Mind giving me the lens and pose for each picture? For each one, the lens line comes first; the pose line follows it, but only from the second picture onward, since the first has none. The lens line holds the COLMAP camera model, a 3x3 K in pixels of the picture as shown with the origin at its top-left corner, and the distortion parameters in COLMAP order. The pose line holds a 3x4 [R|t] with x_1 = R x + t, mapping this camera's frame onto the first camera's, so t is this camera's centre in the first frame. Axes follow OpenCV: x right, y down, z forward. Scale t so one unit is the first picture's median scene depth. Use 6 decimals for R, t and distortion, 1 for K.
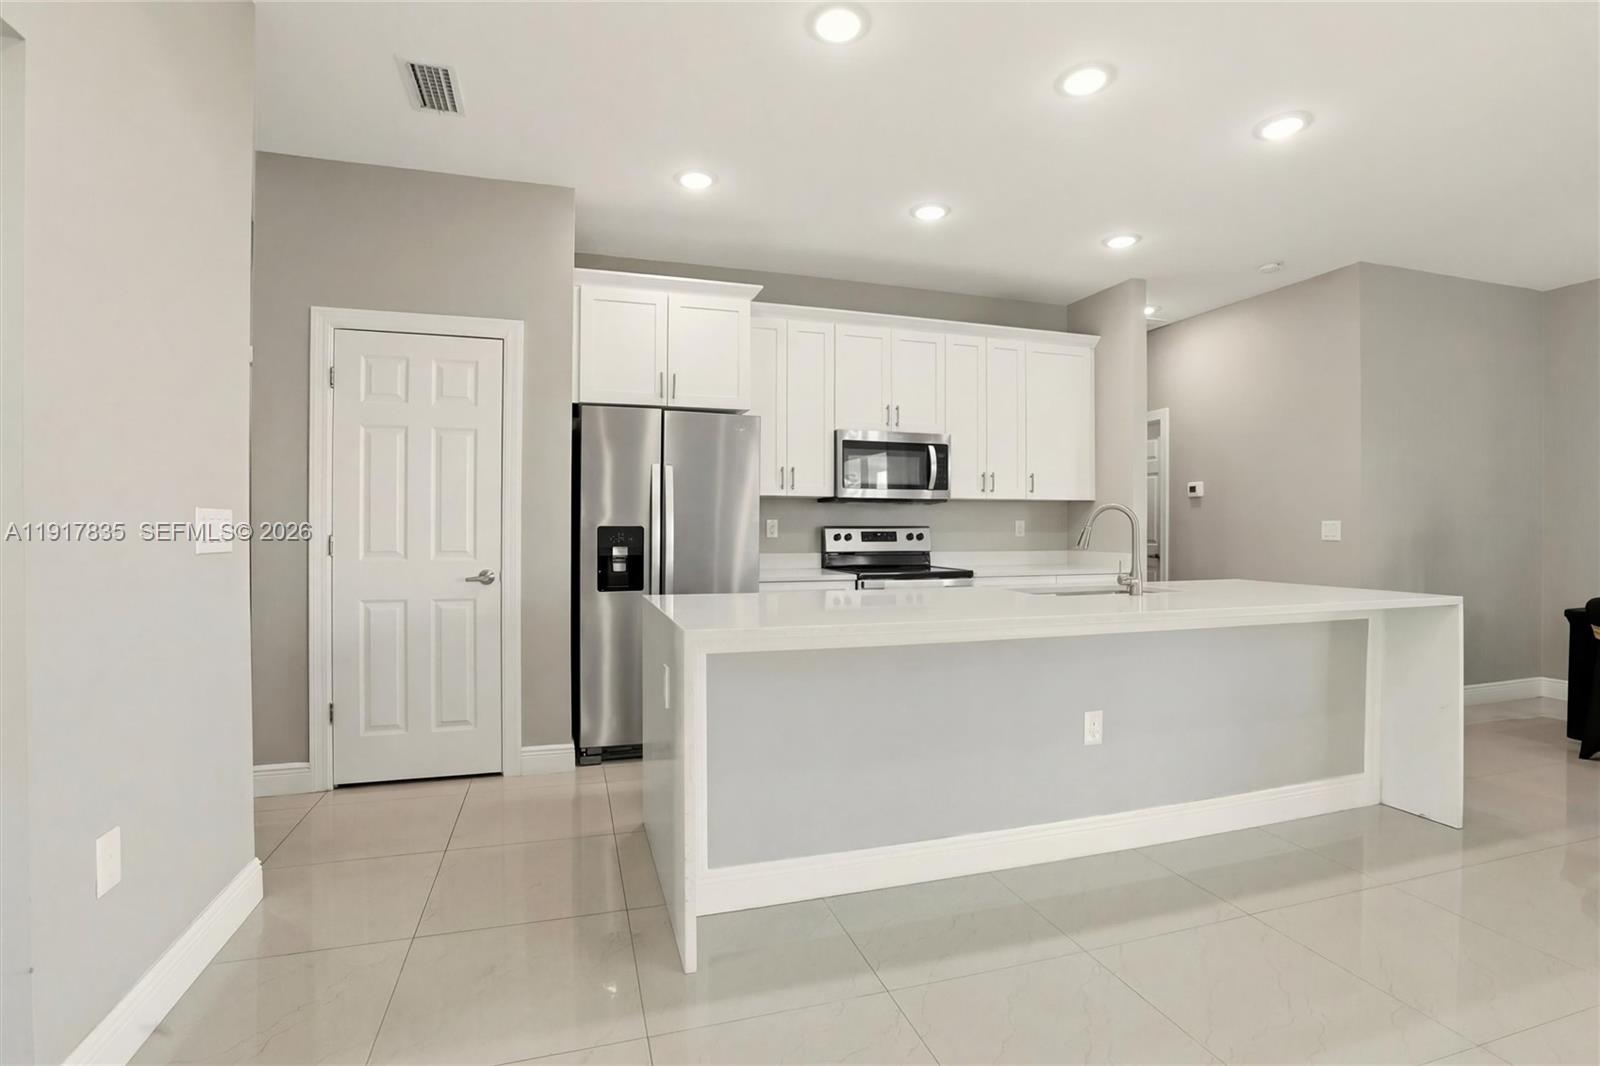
lens RADIAL K [[753.2, 0, 800.0], [0, 753.2, 533.0], [0, 0, 1]] dist [-0.035108, 0.017221]
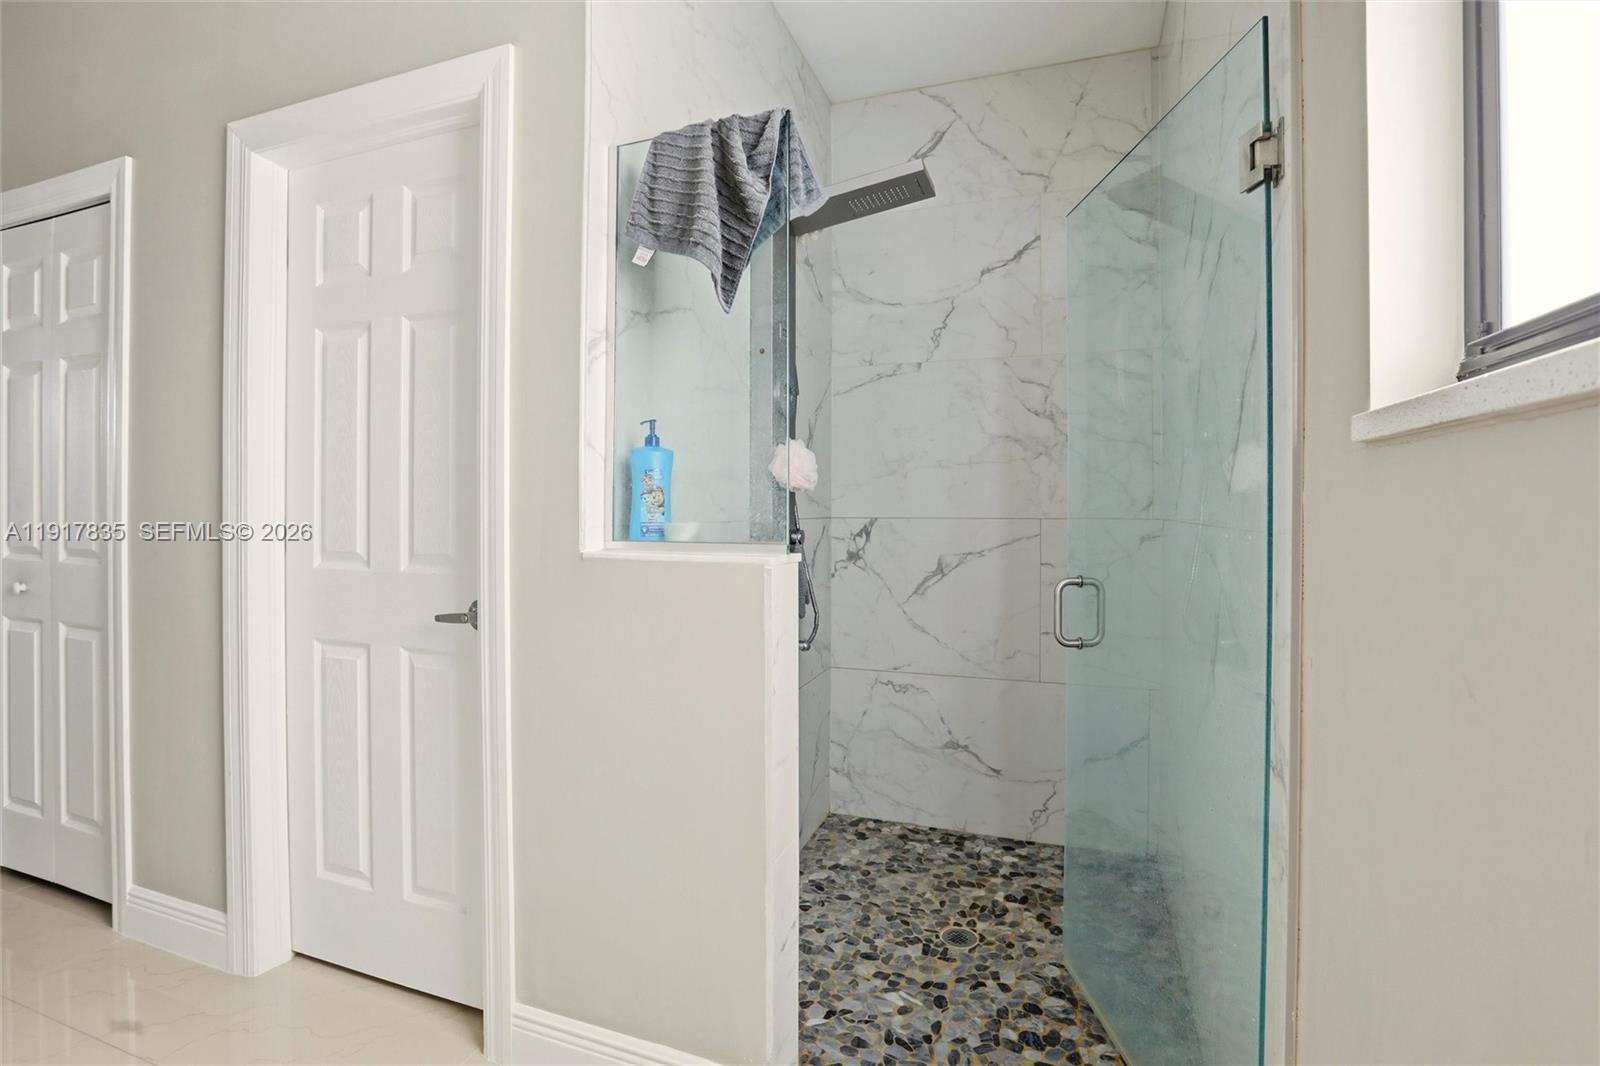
lens RADIAL K [[763.6, 0, 800.0], [0, 763.6, 533.0], [0, 0, 1]] dist [-0.028125, 0.013405]
pose [[0.787553, 0.010018, -0.616166, 0.034446], [-0.007549, 0.999950, 0.006609, 0.003188], [0.616201, -0.000554, 0.787589, 0.545201]]
